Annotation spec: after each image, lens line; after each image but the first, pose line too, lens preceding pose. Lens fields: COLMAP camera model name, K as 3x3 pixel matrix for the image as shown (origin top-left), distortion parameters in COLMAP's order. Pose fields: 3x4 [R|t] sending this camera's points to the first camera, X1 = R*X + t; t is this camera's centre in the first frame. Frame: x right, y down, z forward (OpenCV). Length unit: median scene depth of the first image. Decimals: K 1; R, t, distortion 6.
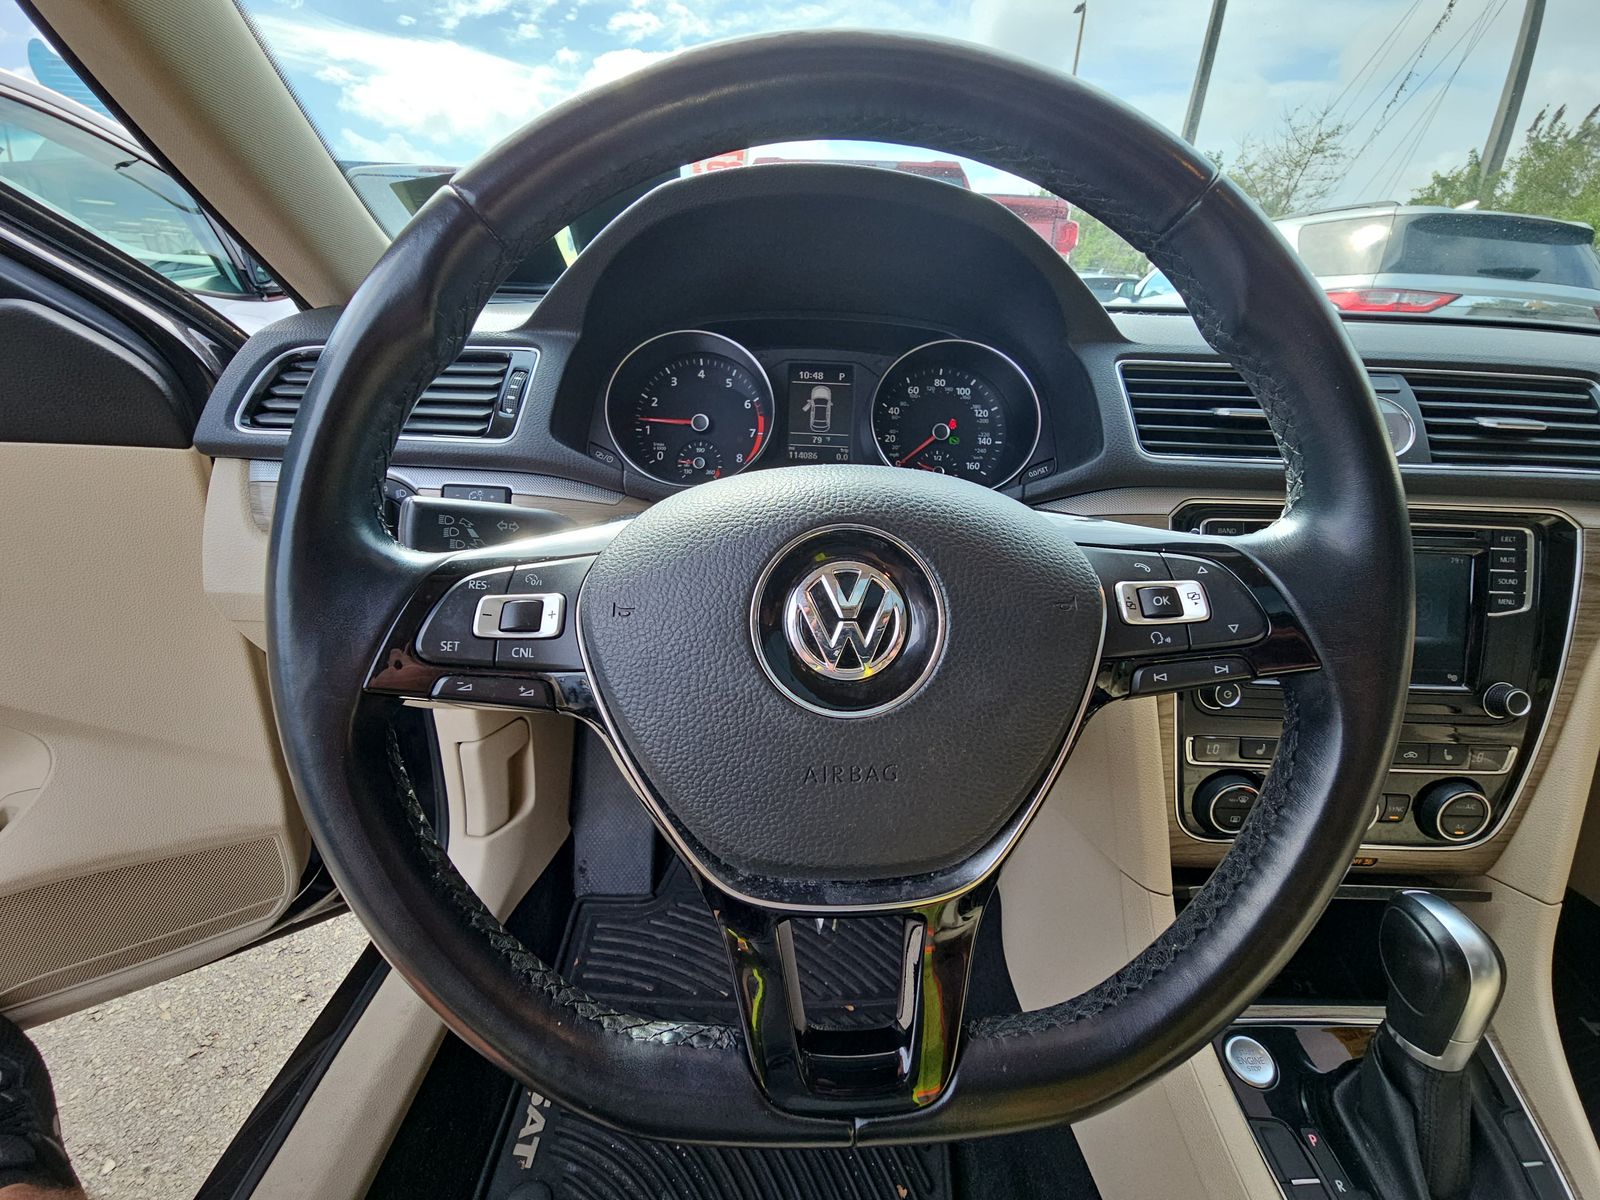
lens RADIAL K [[675.1, 0, 800.0], [0, 675.1, 600.0], [0, 0, 1]] dist [0.023238, -0.018549]
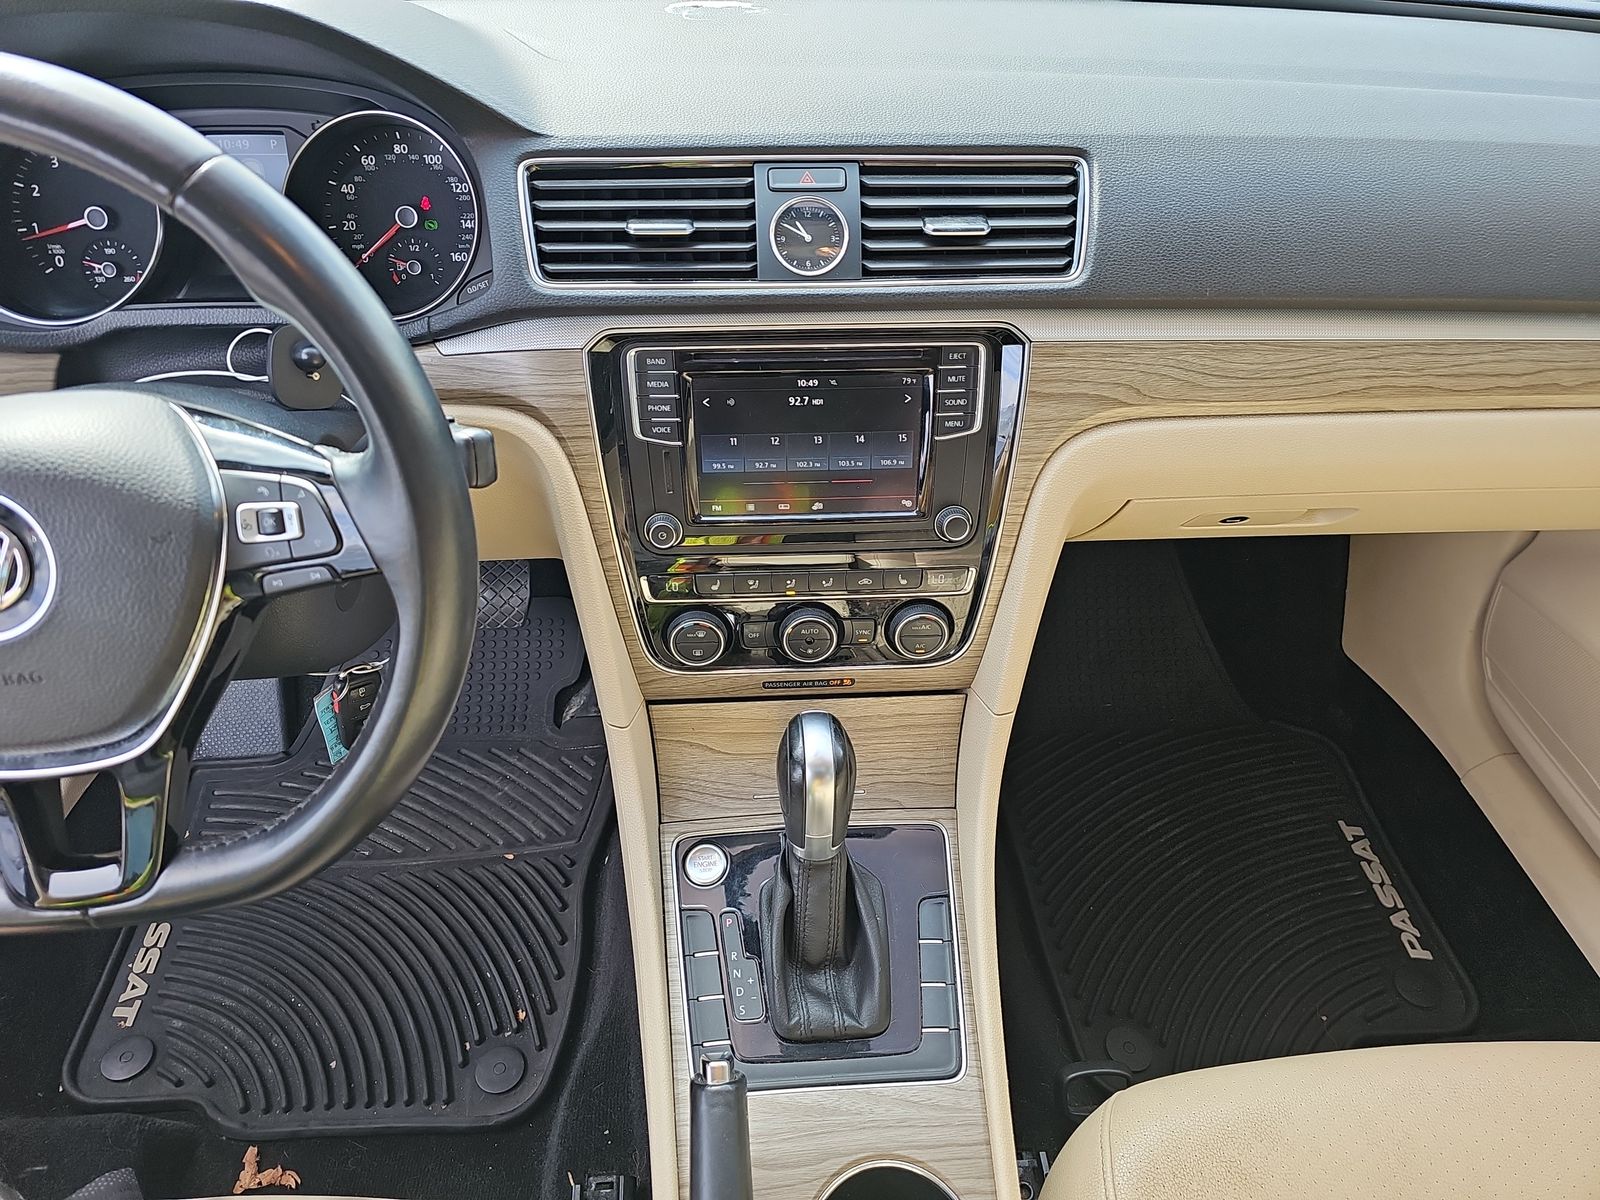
lens RADIAL K [[1056.0, 0, 800.0], [0, 1056.0, 600.0], [0, 0, 1]] dist [0.077927, -0.109336]
pose [[0.996538, -0.058596, 0.058974, 0.484339], [0.039133, 0.956498, 0.289103, -0.135547], [-0.073349, -0.285794, 0.955480, -0.330723]]
